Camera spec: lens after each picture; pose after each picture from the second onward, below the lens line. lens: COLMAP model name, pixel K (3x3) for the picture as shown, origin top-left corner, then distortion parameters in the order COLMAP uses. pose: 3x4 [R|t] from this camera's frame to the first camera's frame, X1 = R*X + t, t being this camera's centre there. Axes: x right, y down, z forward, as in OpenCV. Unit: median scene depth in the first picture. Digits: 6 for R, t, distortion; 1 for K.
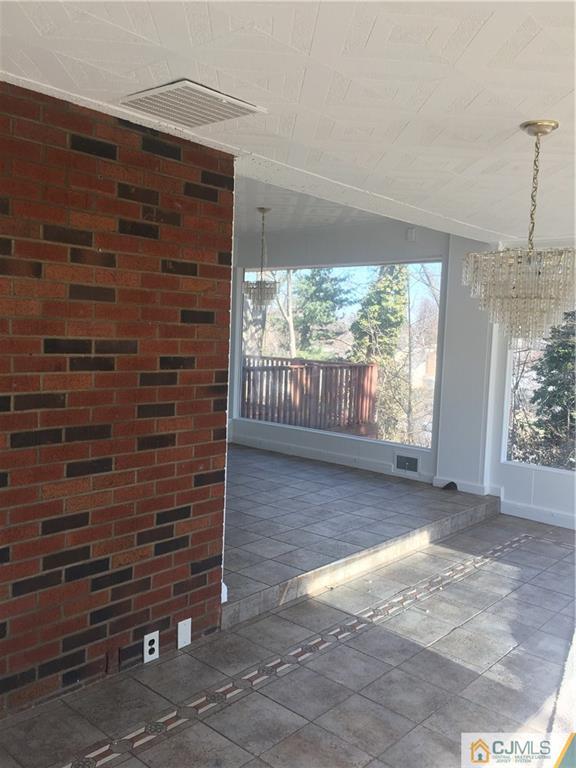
lens RADIAL K [[665.0, 0, 288.0], [0, 665.0, 384.0], [0, 0, 1]] dist [0.100094, -0.005043]
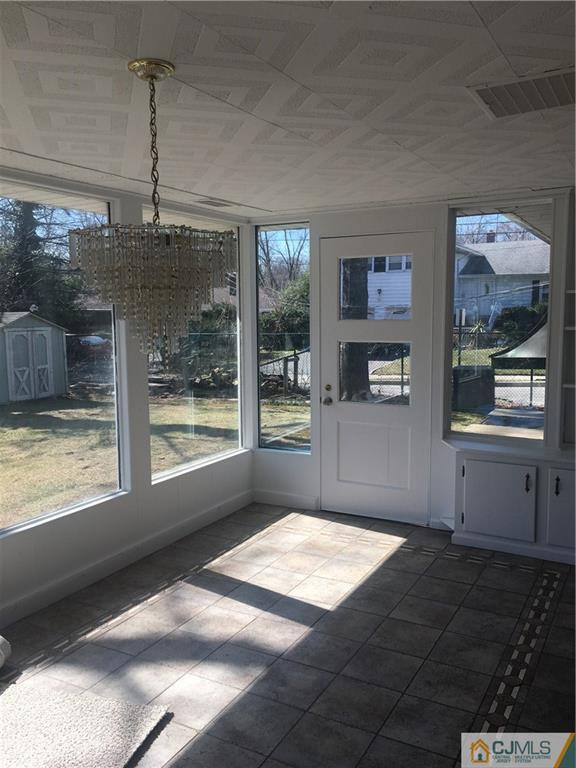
lens RADIAL K [[665.0, 0, 288.0], [0, 665.0, 384.0], [0, 0, 1]] dist [0.100094, -0.005043]
pose [[-0.974936, -0.010555, -0.222236, 0.388581], [-0.051741, 0.982243, 0.180335, -0.168215], [0.216387, 0.187314, -0.958170, 1.858002]]
